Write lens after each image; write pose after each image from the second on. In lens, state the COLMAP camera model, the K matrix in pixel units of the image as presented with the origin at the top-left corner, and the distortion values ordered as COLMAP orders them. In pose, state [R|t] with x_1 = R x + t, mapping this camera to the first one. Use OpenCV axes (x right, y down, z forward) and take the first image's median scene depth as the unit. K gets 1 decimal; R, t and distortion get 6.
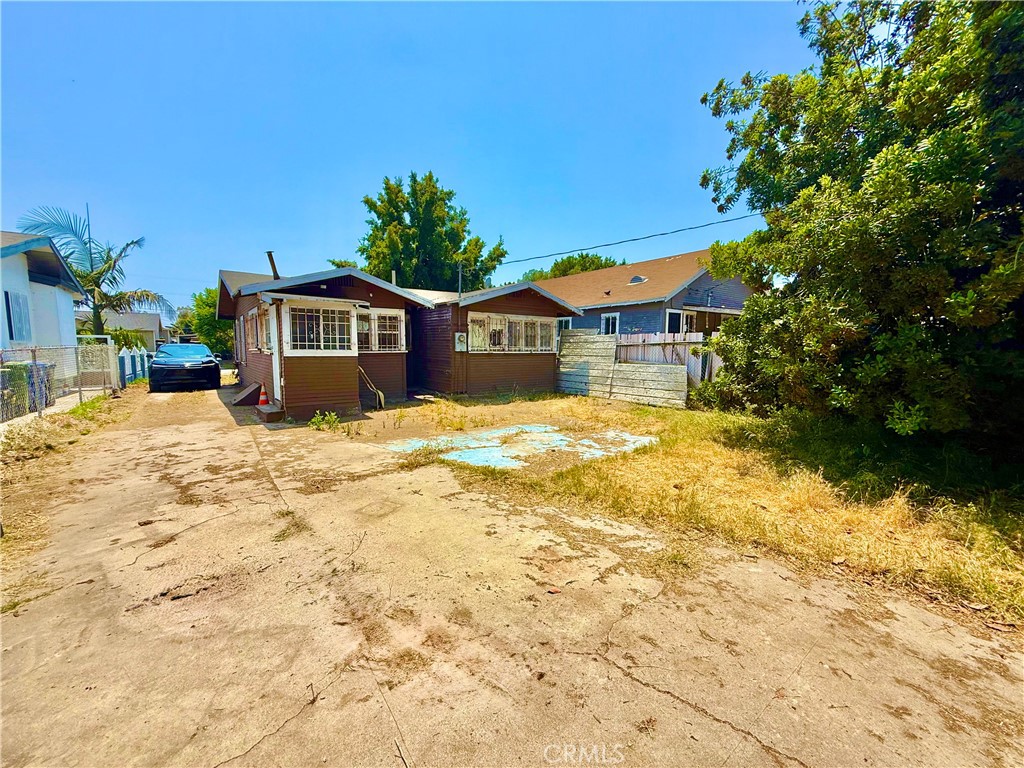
lens RADIAL K [[401.4, 0, 512.0], [0, 401.4, 384.0], [0, 0, 1]] dist [-0.000403, 0.004349]
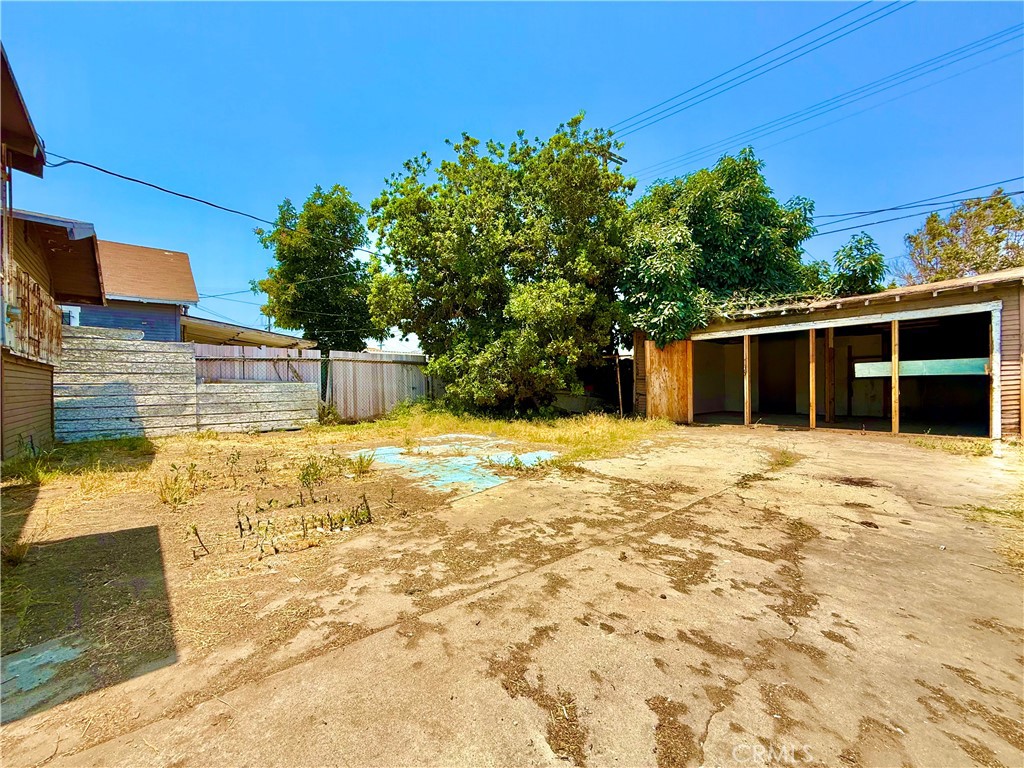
lens RADIAL K [[401.4, 0, 512.0], [0, 401.4, 384.0], [0, 0, 1]] dist [-0.000403, 0.004349]
pose [[-0.060000, -0.000778, 0.998198, -1.244822], [0.097039, 0.995259, 0.006608, -0.005247], [-0.993470, 0.097261, -0.059640, 1.290243]]
